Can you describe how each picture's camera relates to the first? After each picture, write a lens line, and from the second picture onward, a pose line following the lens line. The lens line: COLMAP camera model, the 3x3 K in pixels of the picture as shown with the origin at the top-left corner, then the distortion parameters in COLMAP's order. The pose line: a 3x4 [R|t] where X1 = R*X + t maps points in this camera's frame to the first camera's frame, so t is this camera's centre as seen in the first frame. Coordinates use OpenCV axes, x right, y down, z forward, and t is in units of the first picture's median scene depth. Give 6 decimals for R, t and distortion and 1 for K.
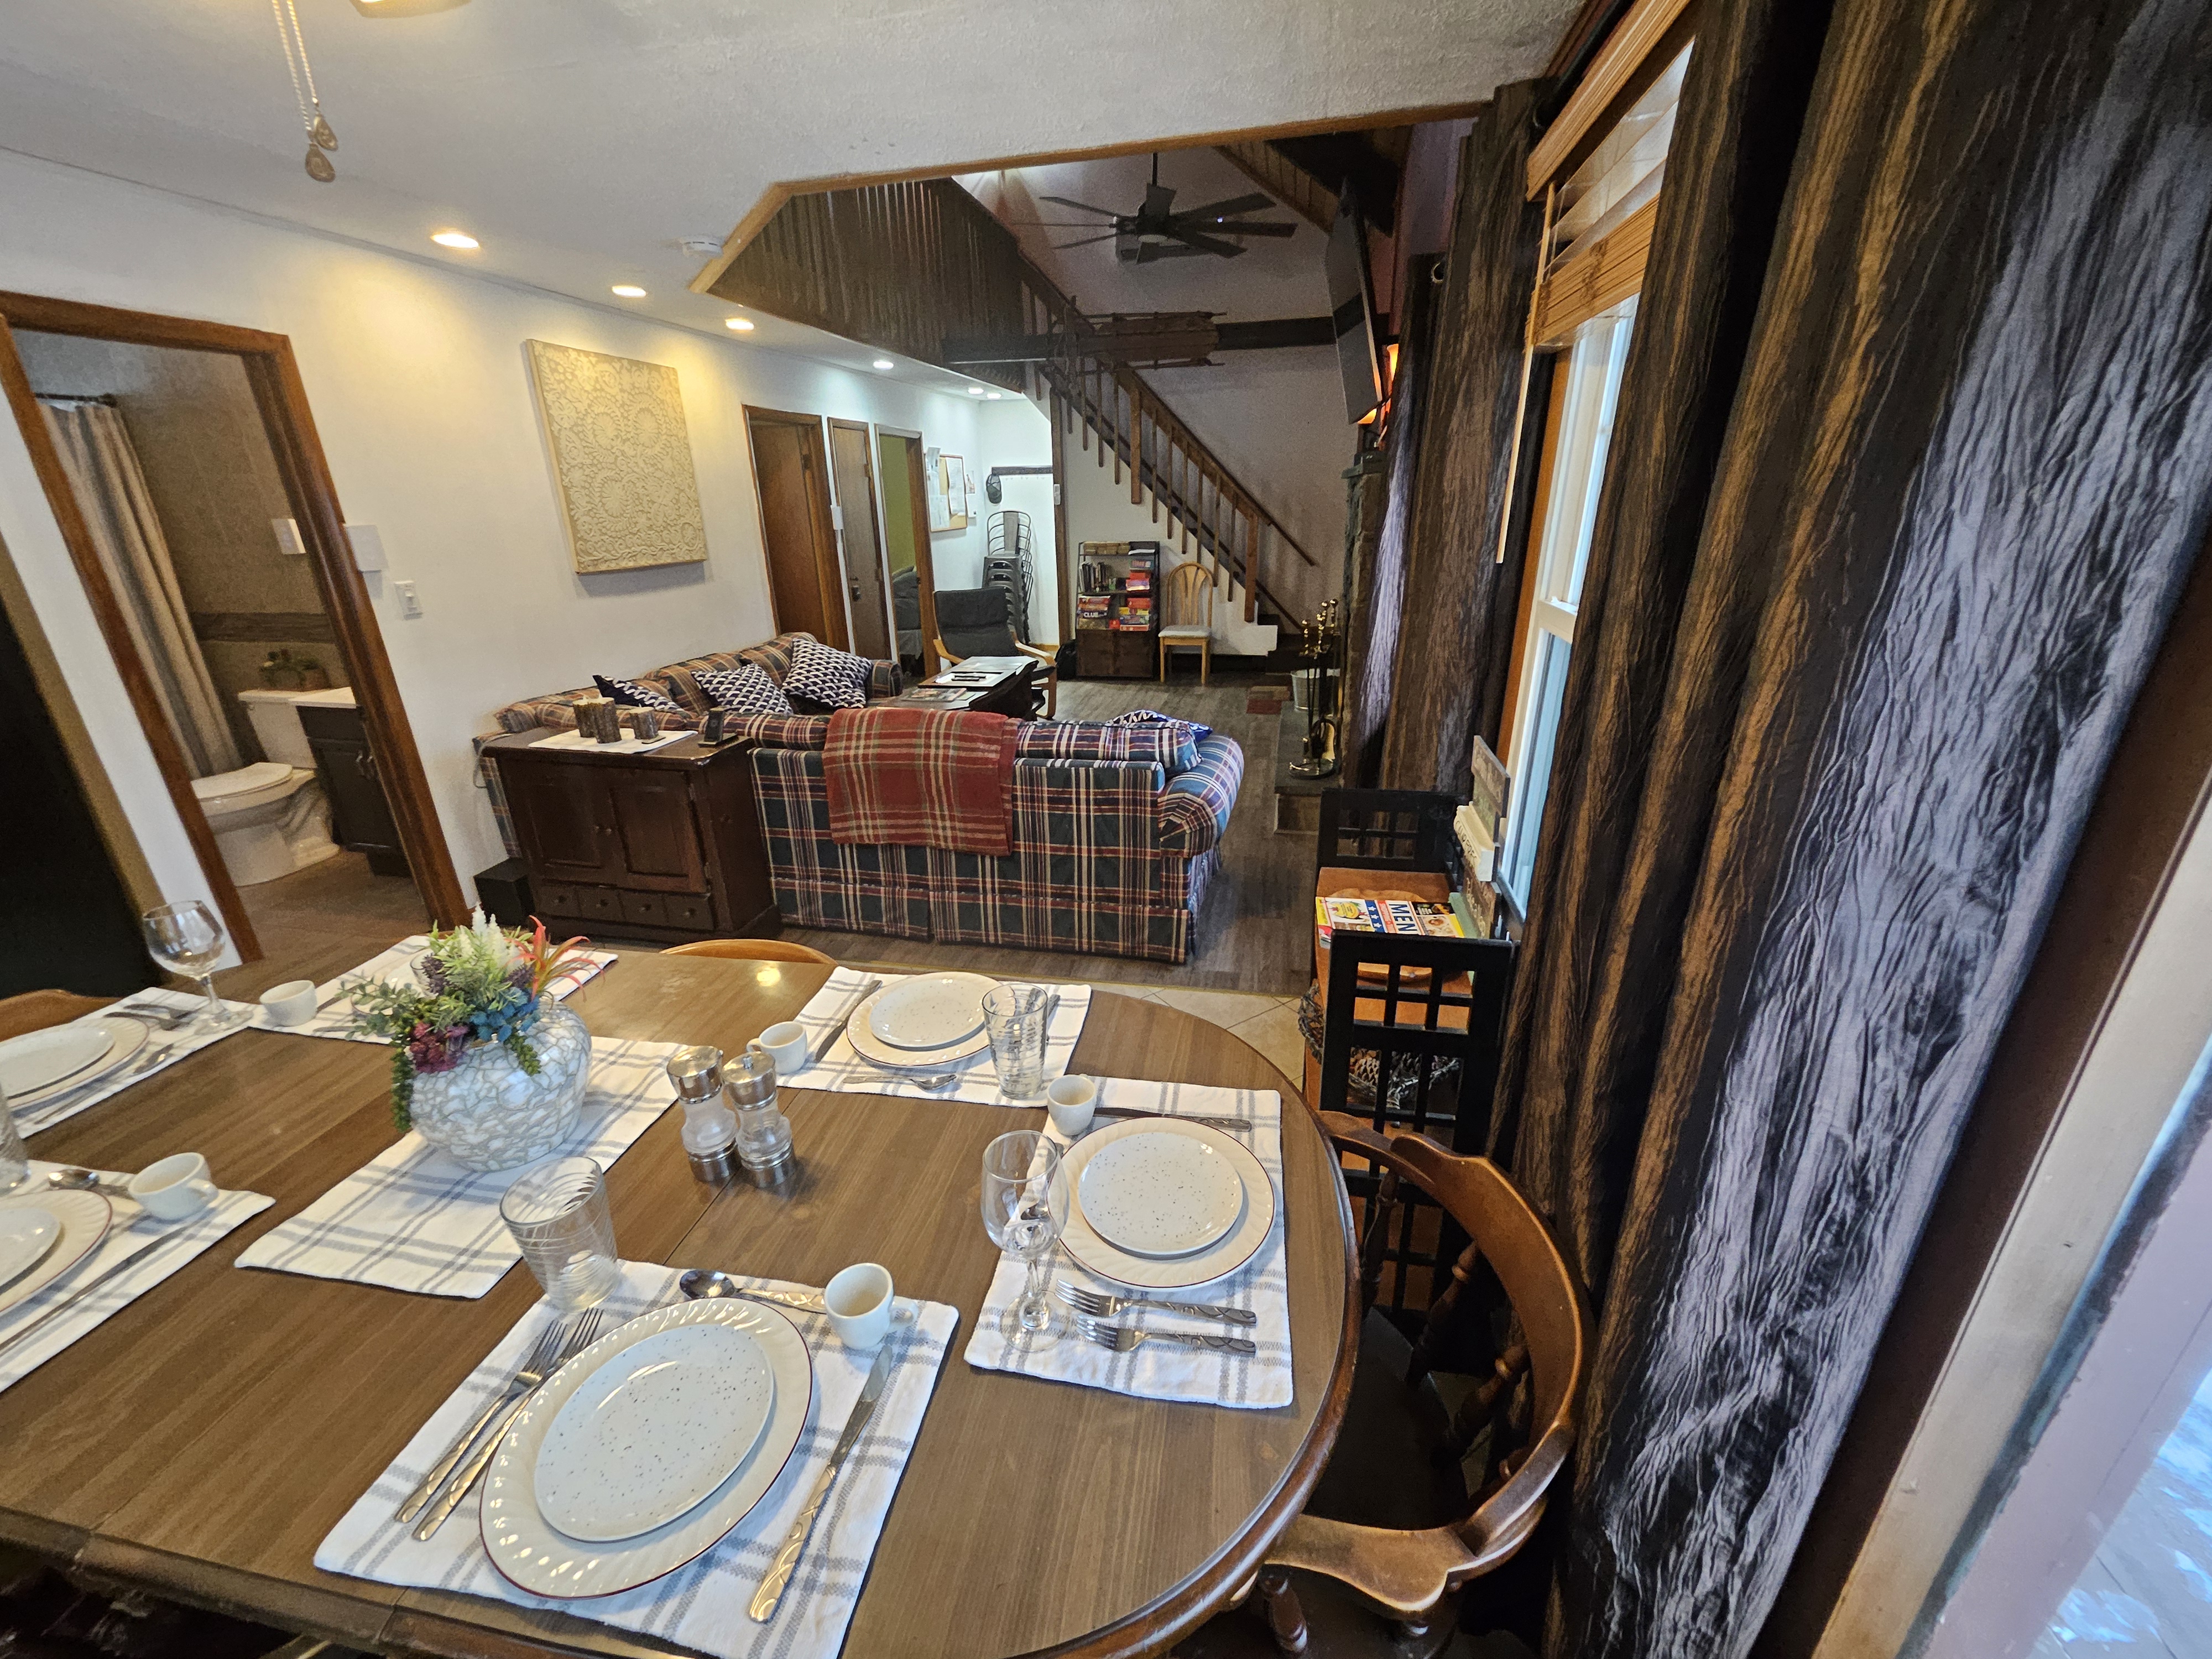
lens RADIAL K [[888.2, 0, 1106.0], [0, 888.2, 829.5], [0, 0, 1]] dist [-0.000050, -0.000172]
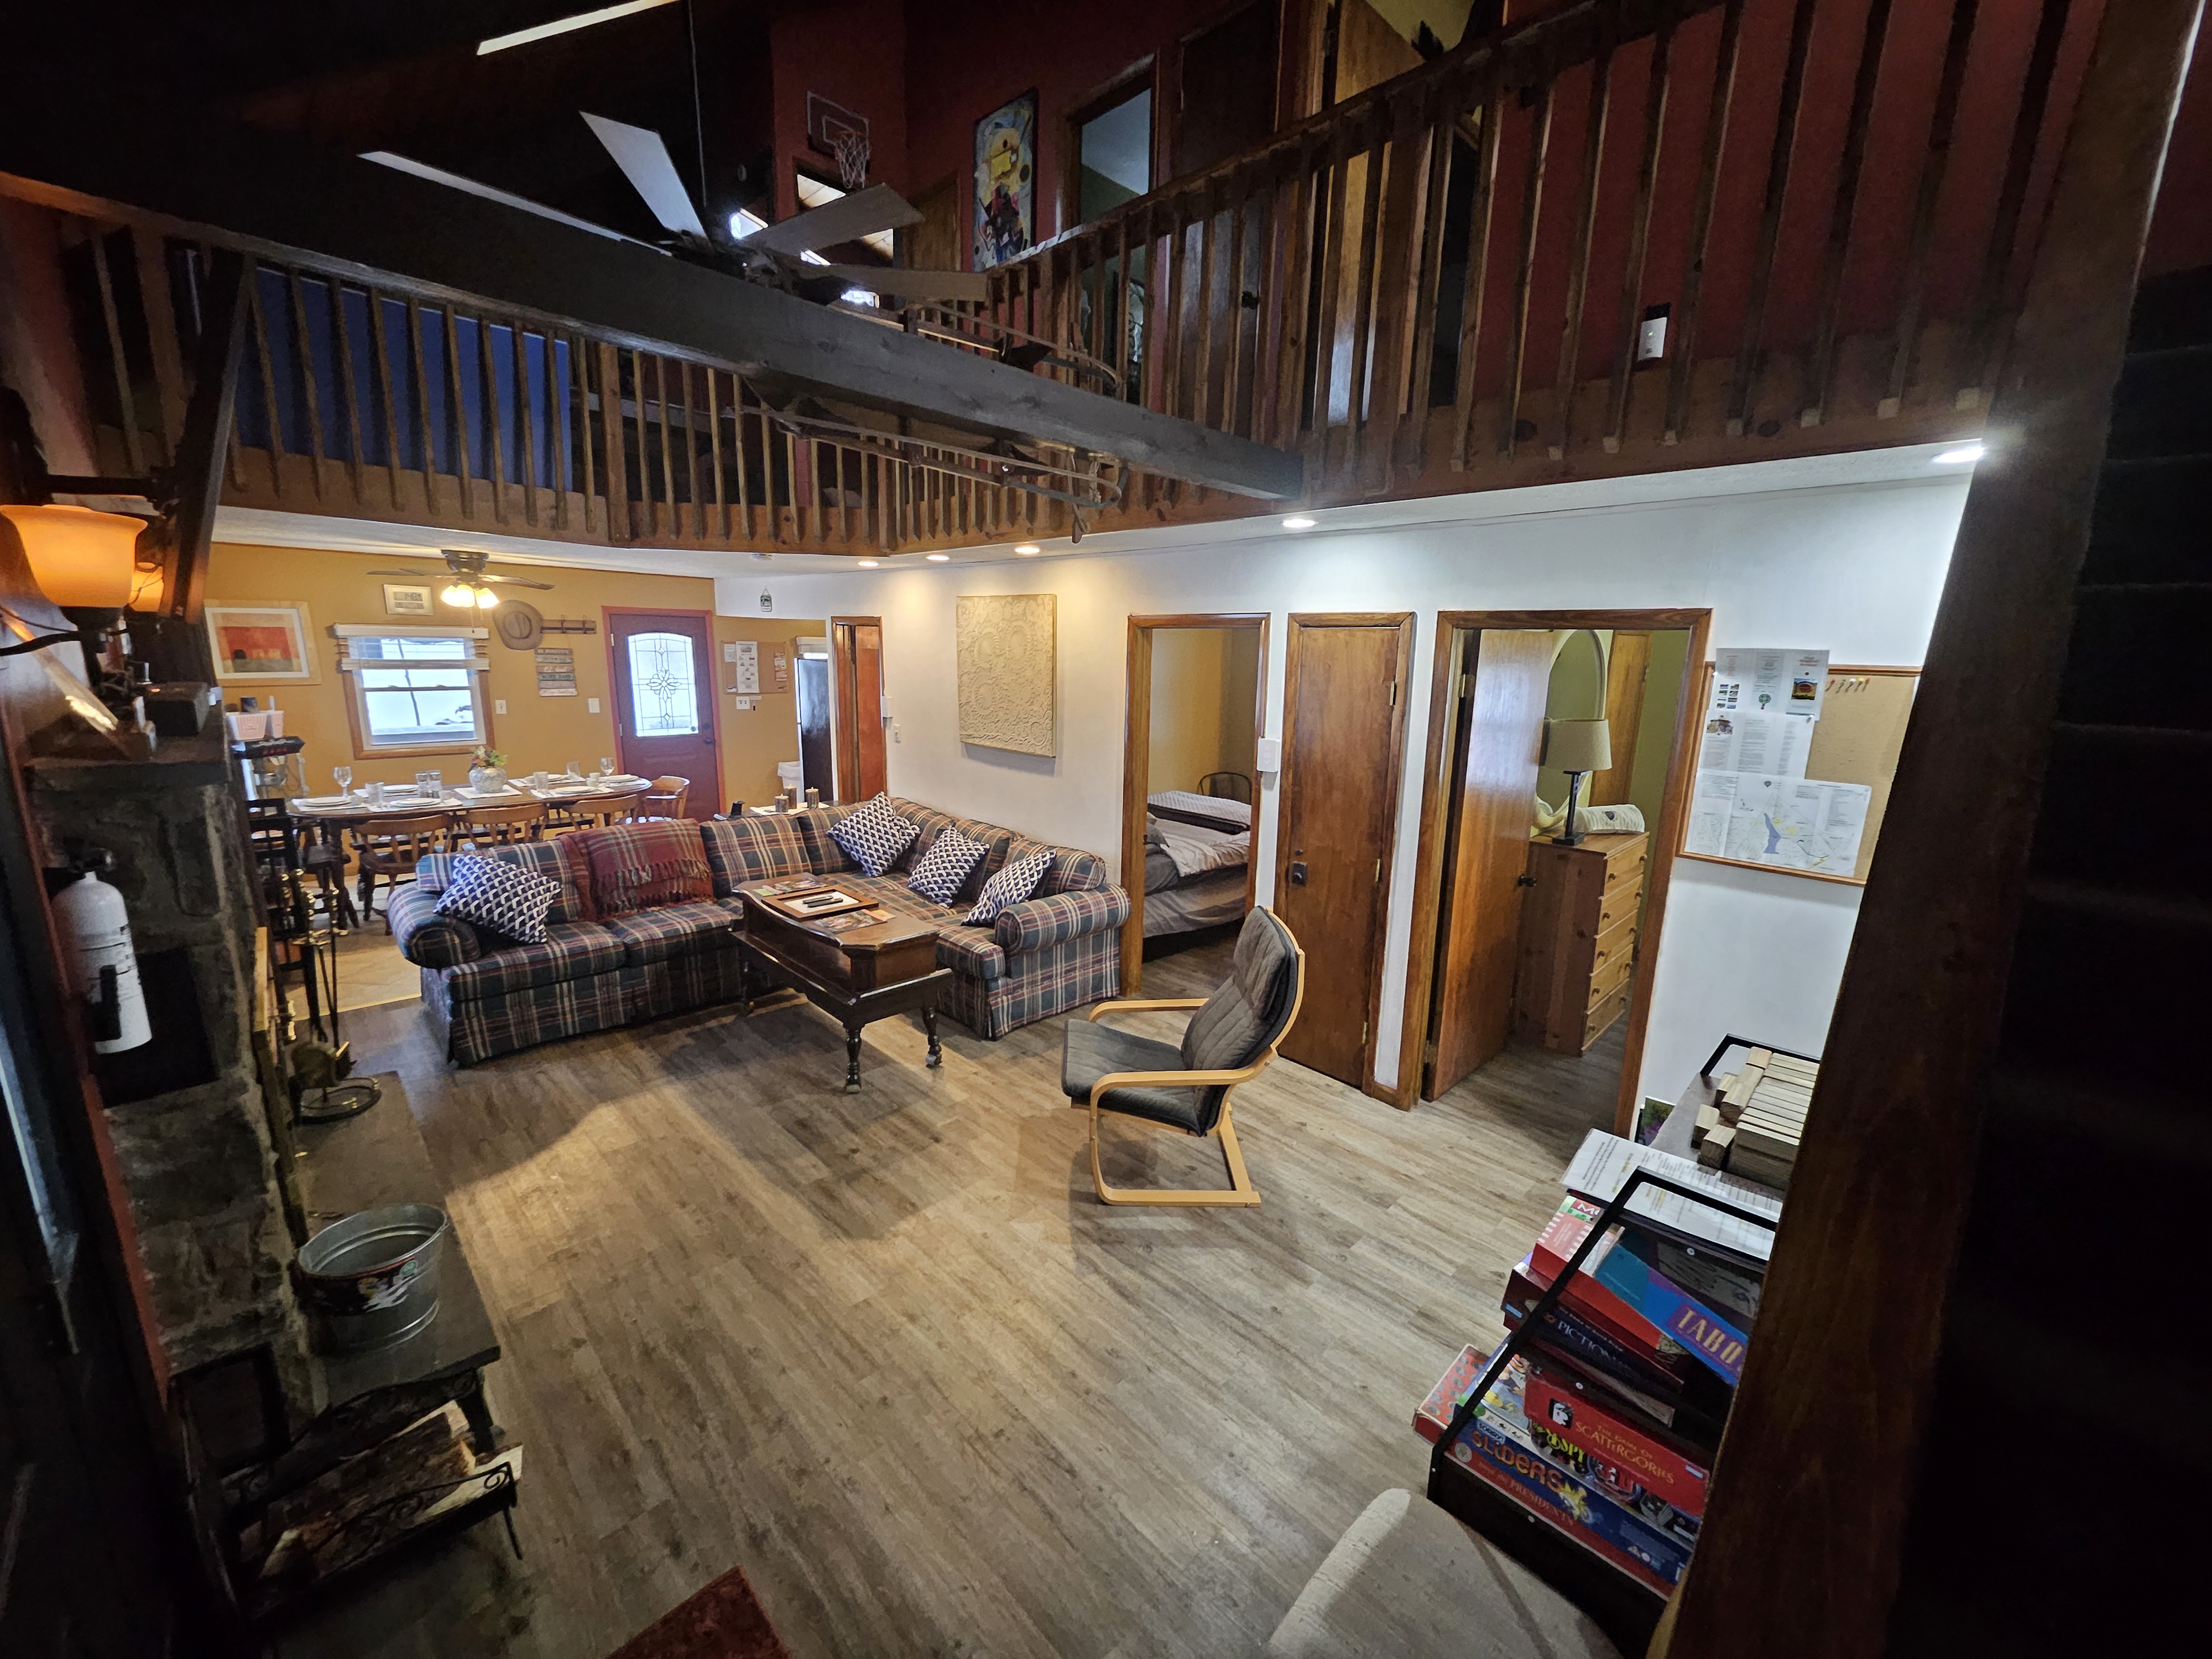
lens RADIAL K [[877.3, 0, 1095.7], [0, 877.3, 825.0], [0, 0, 1]] dist [0.001467, 0.000211]
pose [[-0.561556, 0.162402, -0.811345, 0.248357], [-0.312572, 0.866260, 0.389734, -0.415006], [0.766129, 0.472461, -0.435691, 0.964410]]
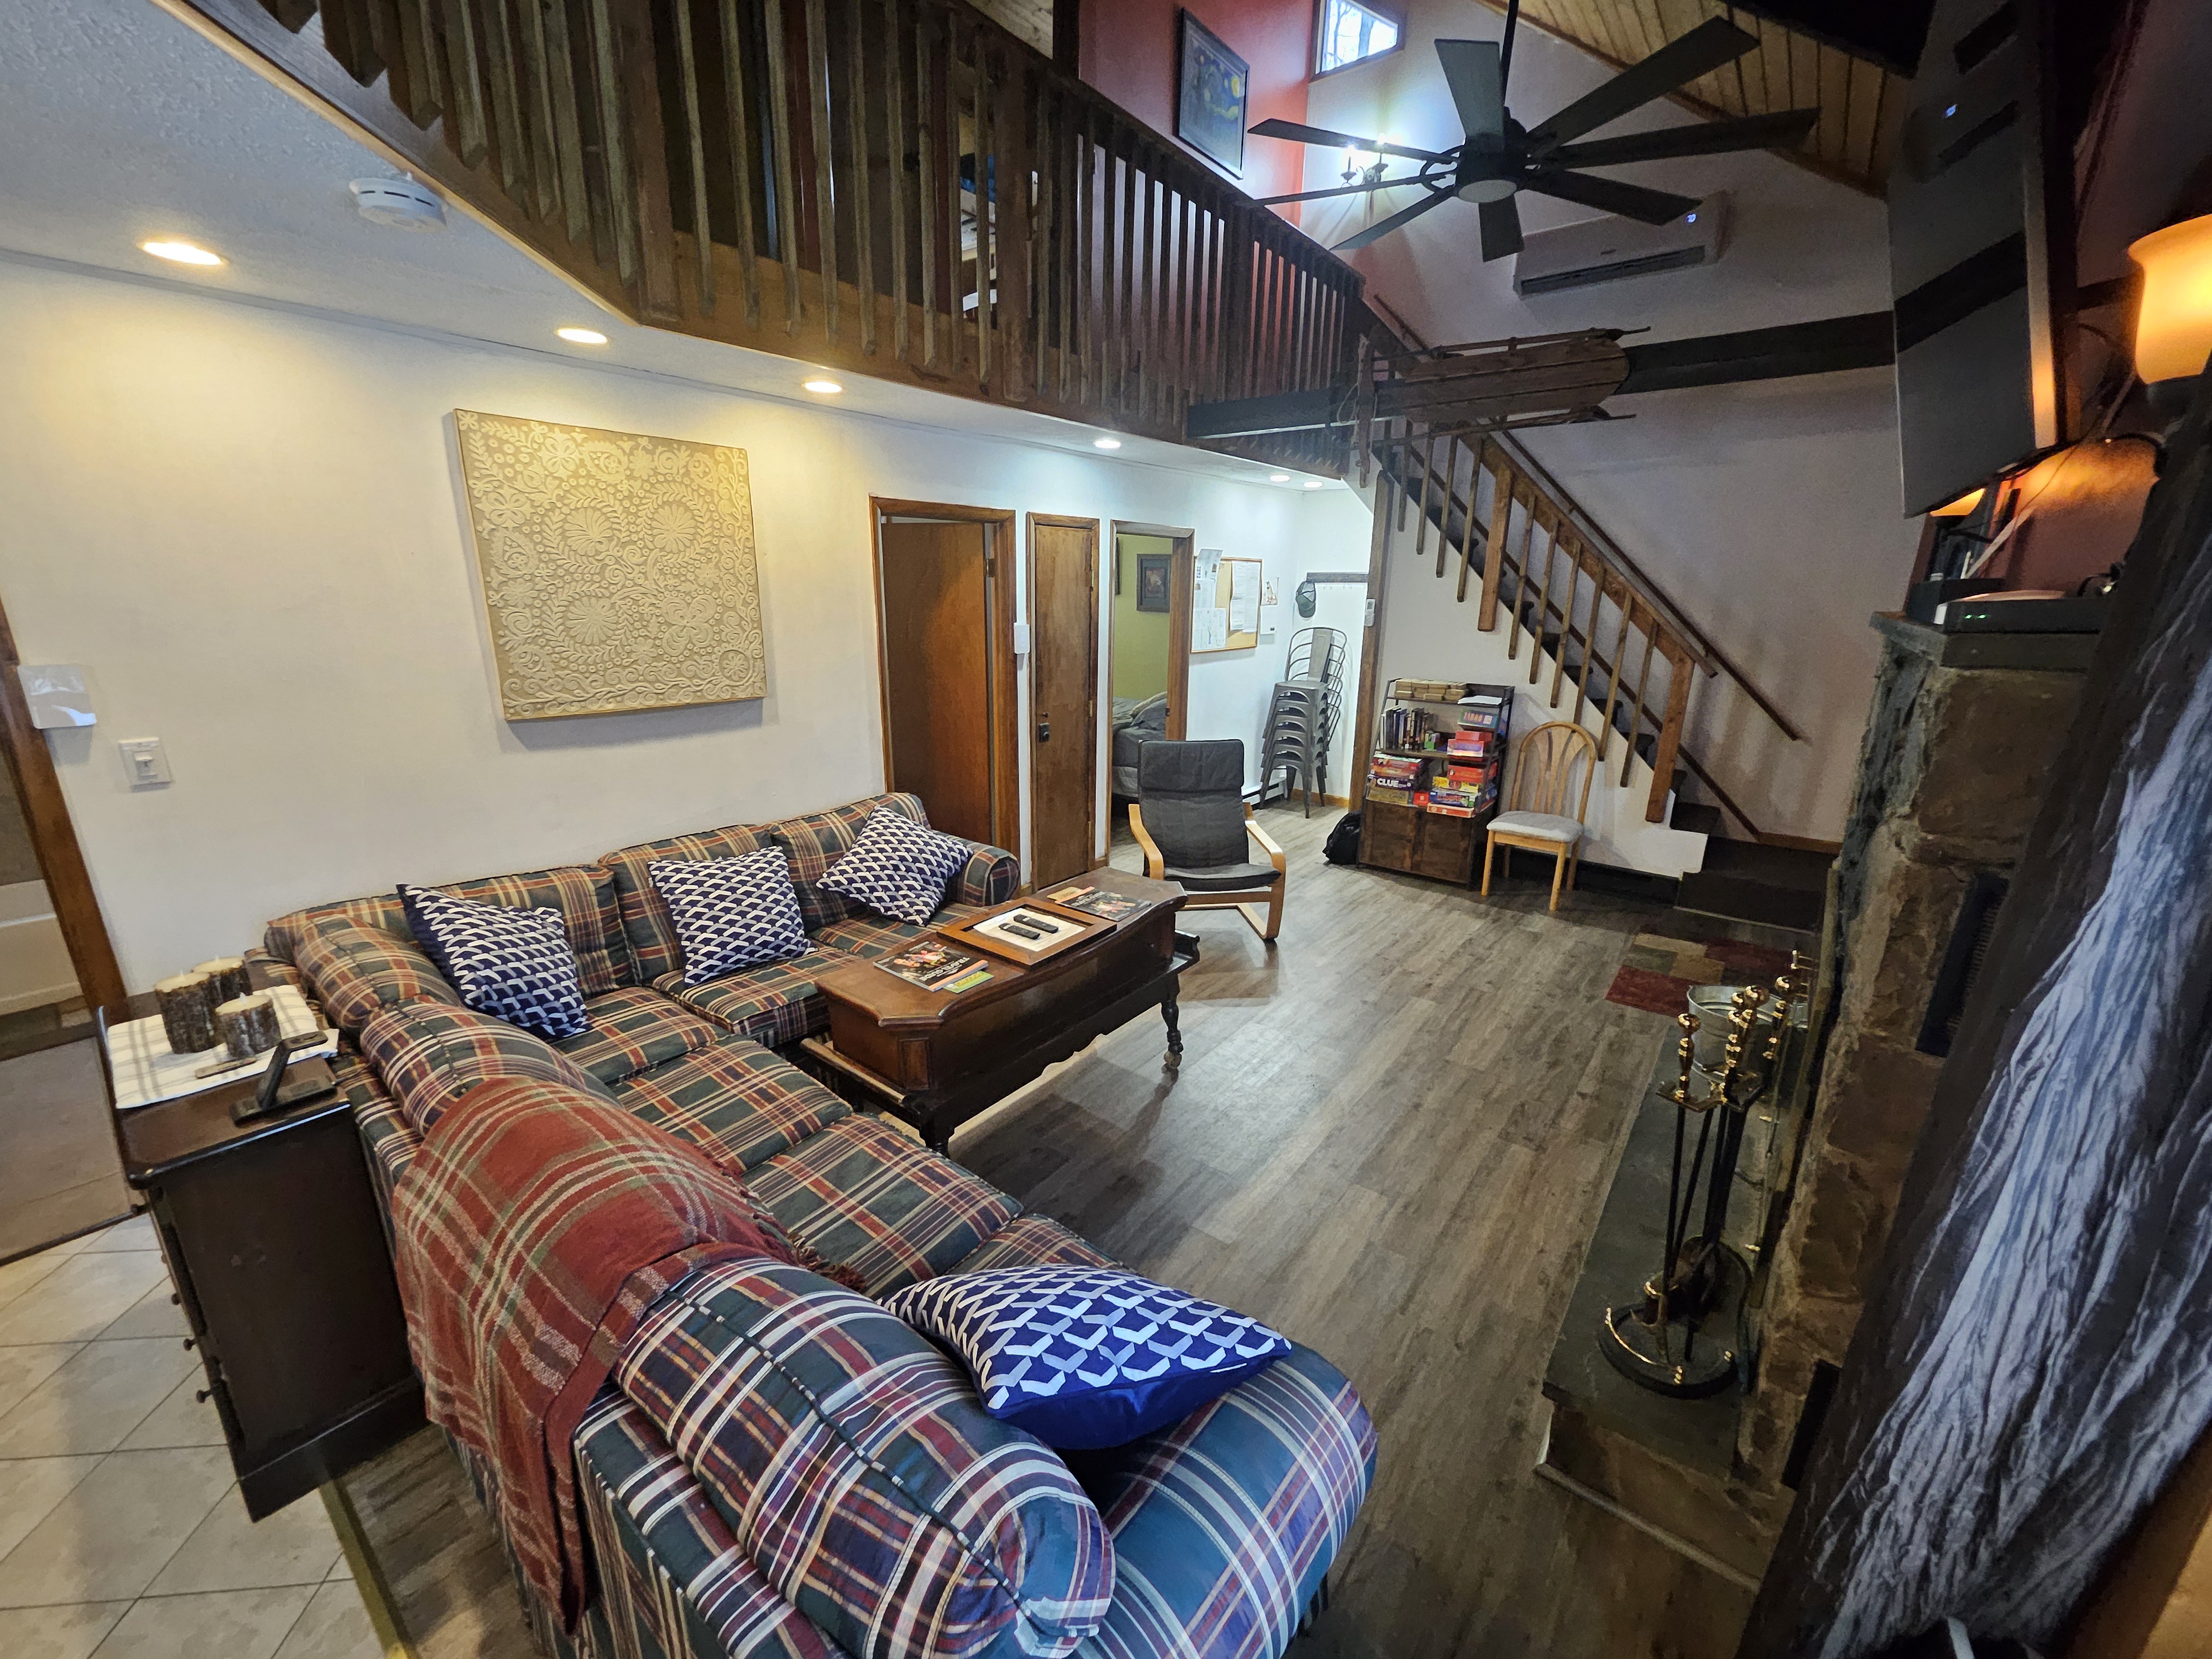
lens RADIAL K [[877.3, 0, 1095.7], [0, 877.3, 825.0], [0, 0, 1]] dist [0.001467, 0.000211]
pose [[0.891088, 0.144517, -0.430207, 0.080055], [-0.184213, 0.981518, -0.051845, -0.131931], [0.414763, 0.125448, 0.901240, 0.290675]]
